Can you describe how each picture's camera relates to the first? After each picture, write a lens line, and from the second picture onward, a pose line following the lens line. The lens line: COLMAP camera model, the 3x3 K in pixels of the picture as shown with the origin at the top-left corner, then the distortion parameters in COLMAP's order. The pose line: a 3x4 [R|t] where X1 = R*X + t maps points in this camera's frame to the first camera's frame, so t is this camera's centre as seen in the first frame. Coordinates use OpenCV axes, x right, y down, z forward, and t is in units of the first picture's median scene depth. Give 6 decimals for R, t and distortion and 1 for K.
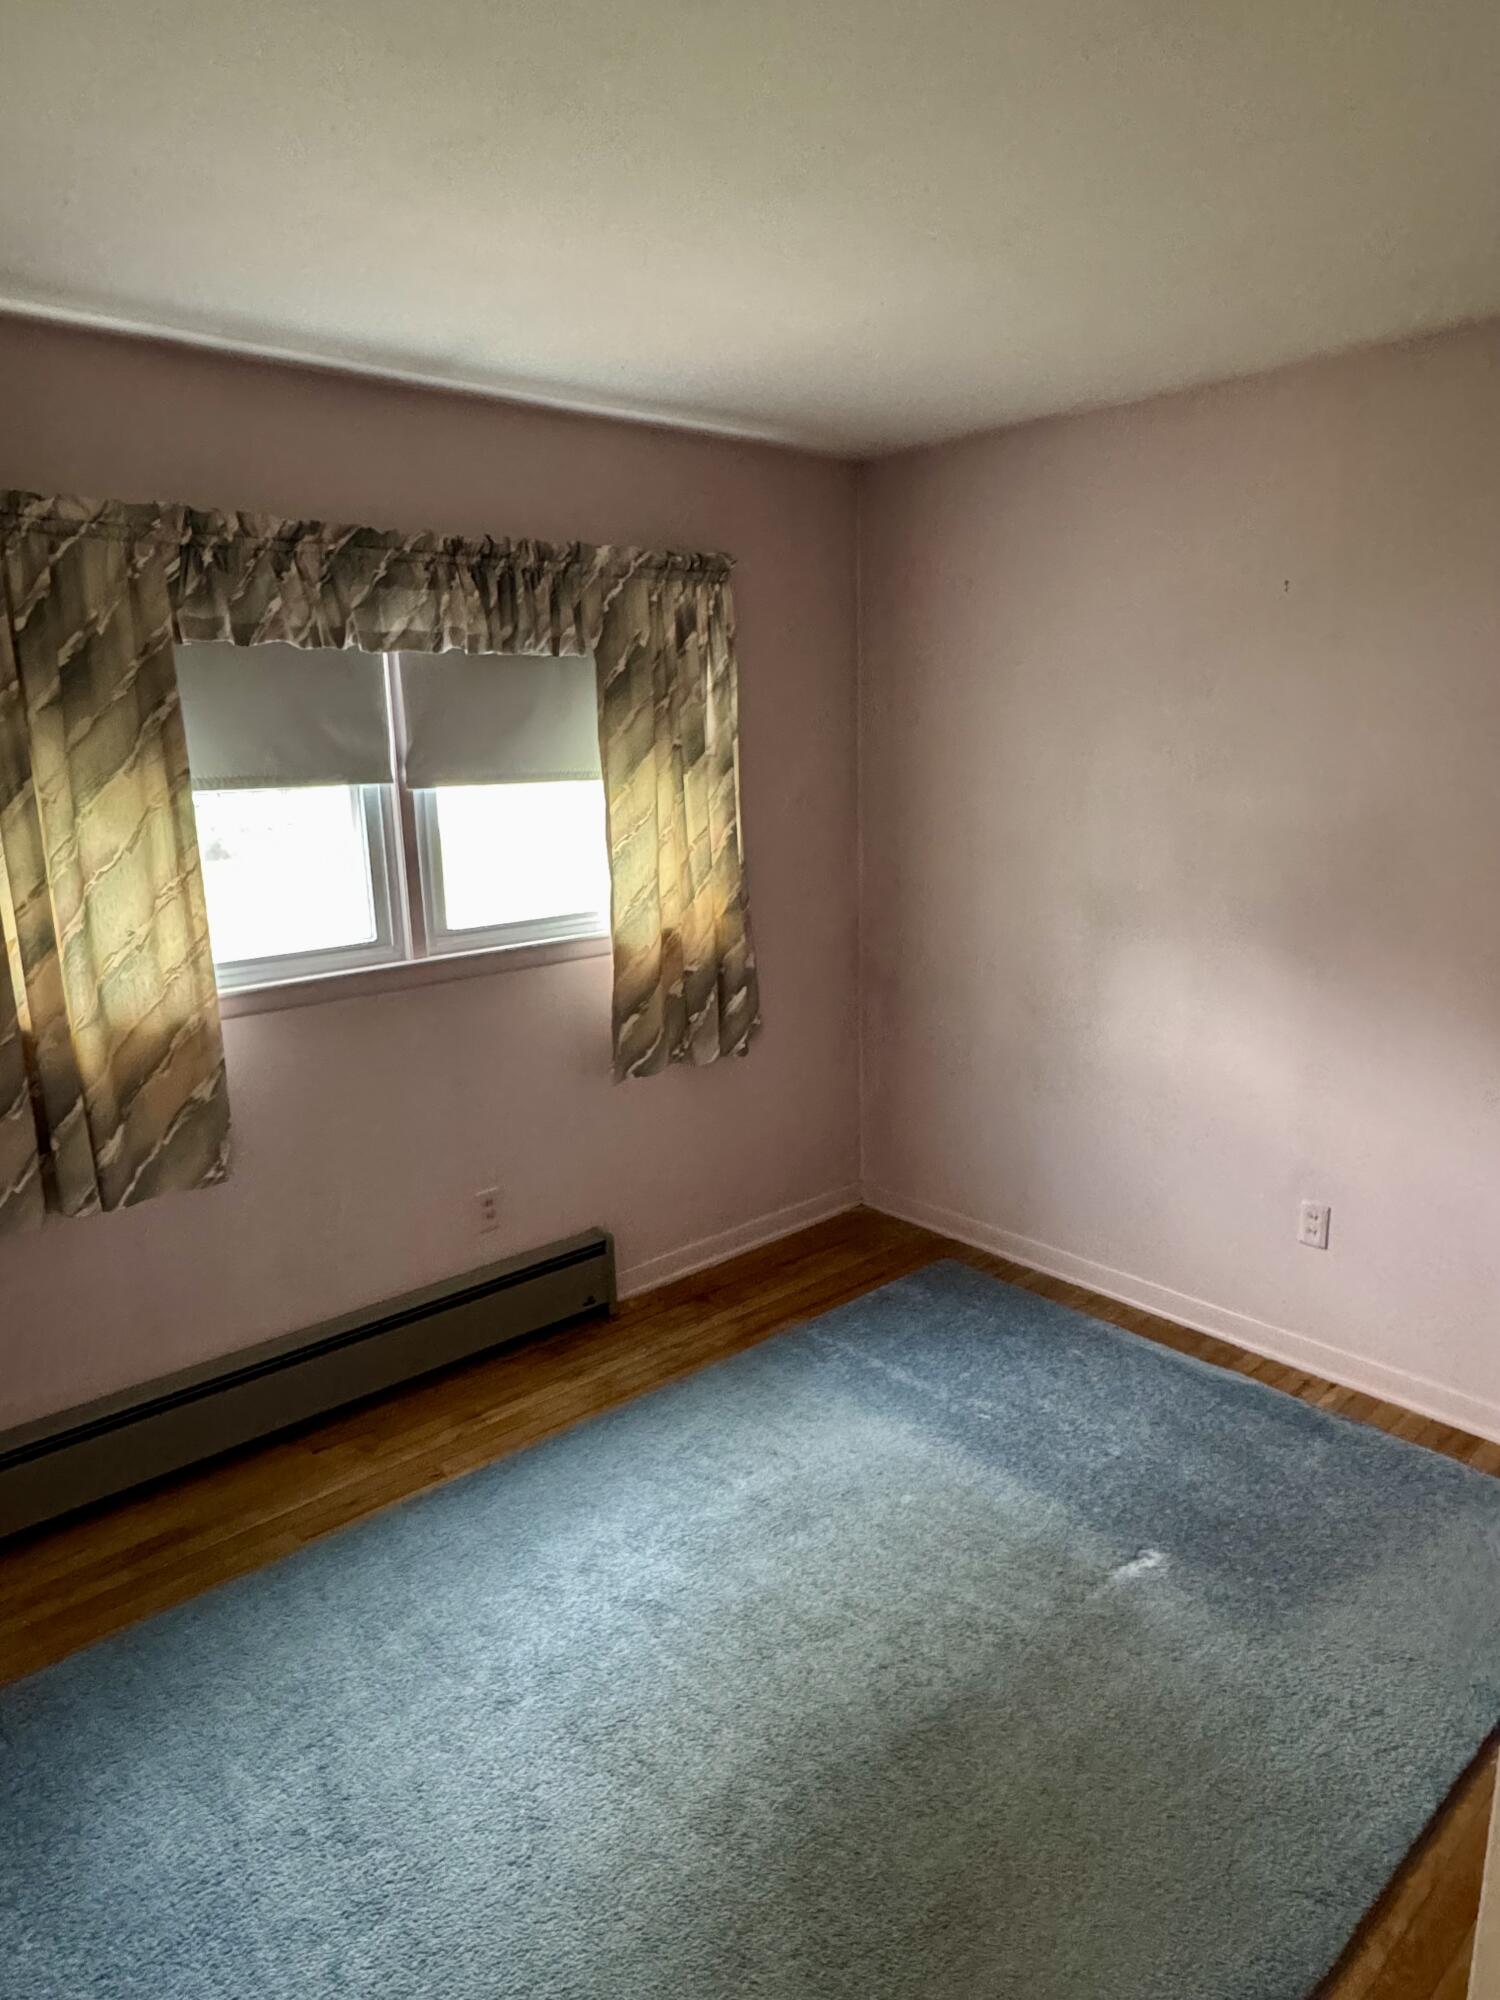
lens RADIAL K [[1221.8, 0, 747.0], [0, 1221.8, 1011.5], [0, 0, 1]] dist [-0.001613, 0.000354]
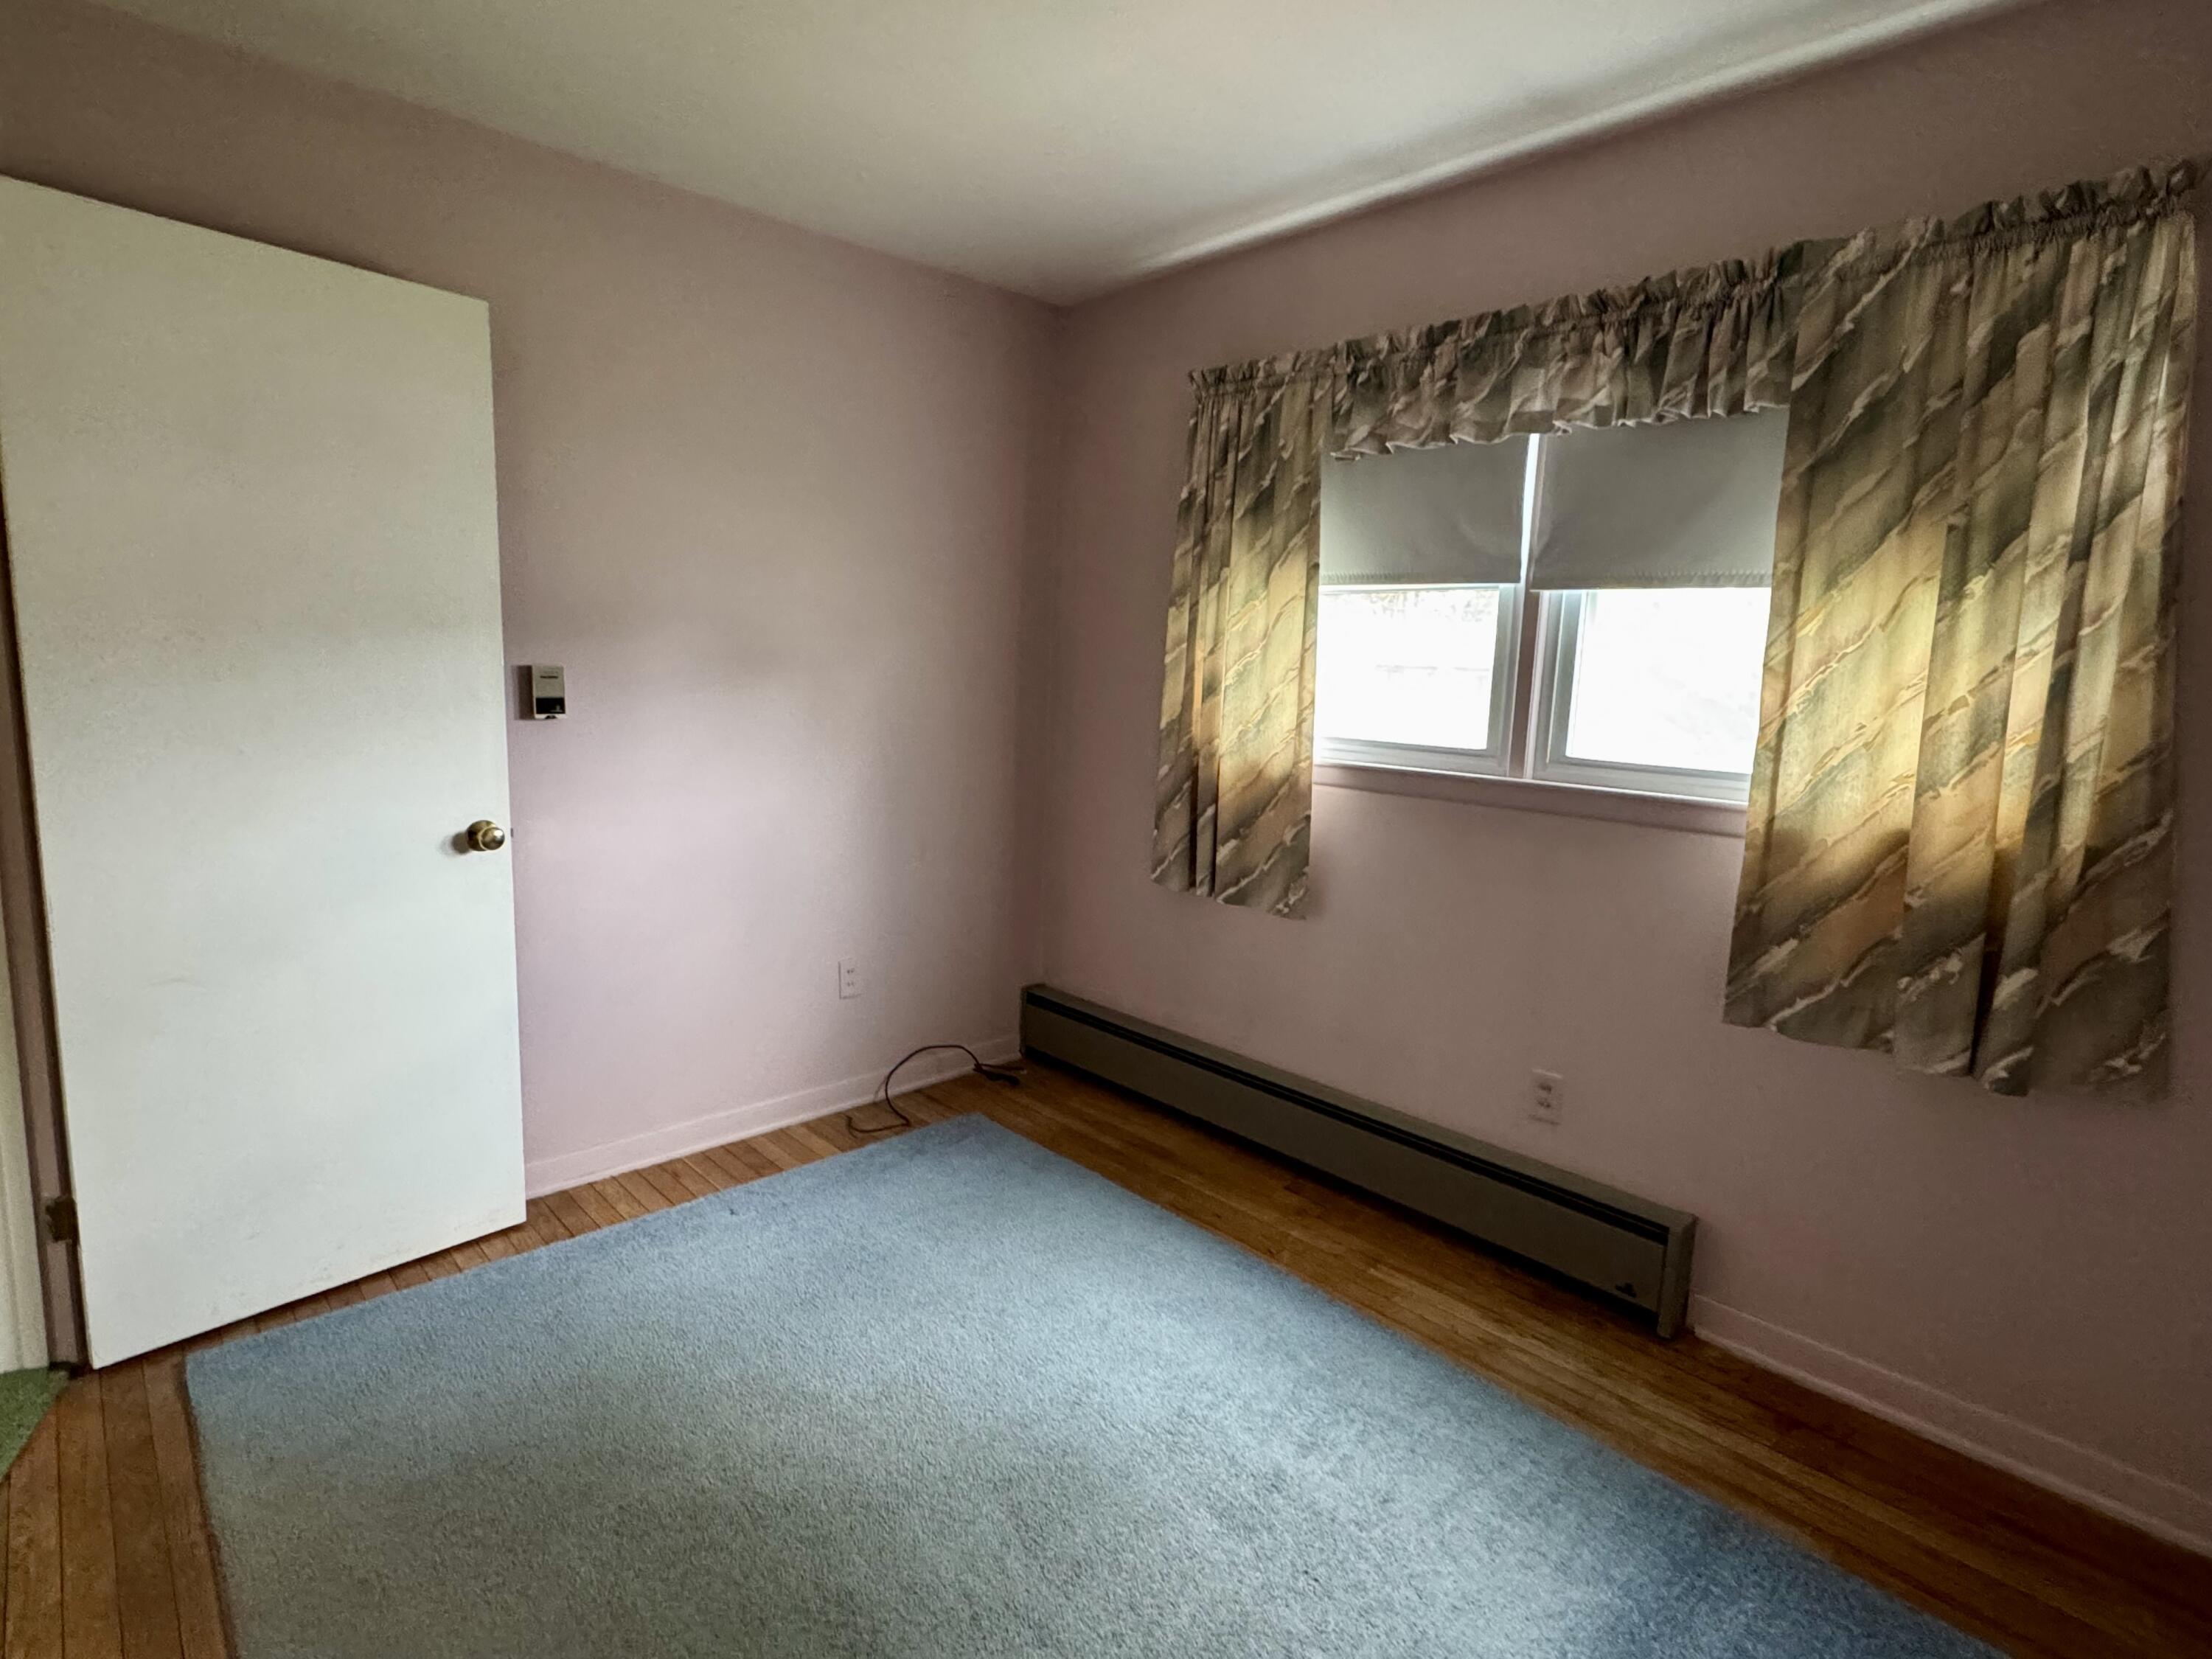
lens RADIAL K [[1130.9, 0, 1106.0], [0, 1130.9, 829.5], [0, 0, 1]] dist [-0.002271, -0.000325]
pose [[0.022139, 0.171499, -0.984936, 0.562291], [-0.262502, 0.951608, 0.159795, -0.061894], [0.964677, 0.255010, 0.066087, 0.668274]]
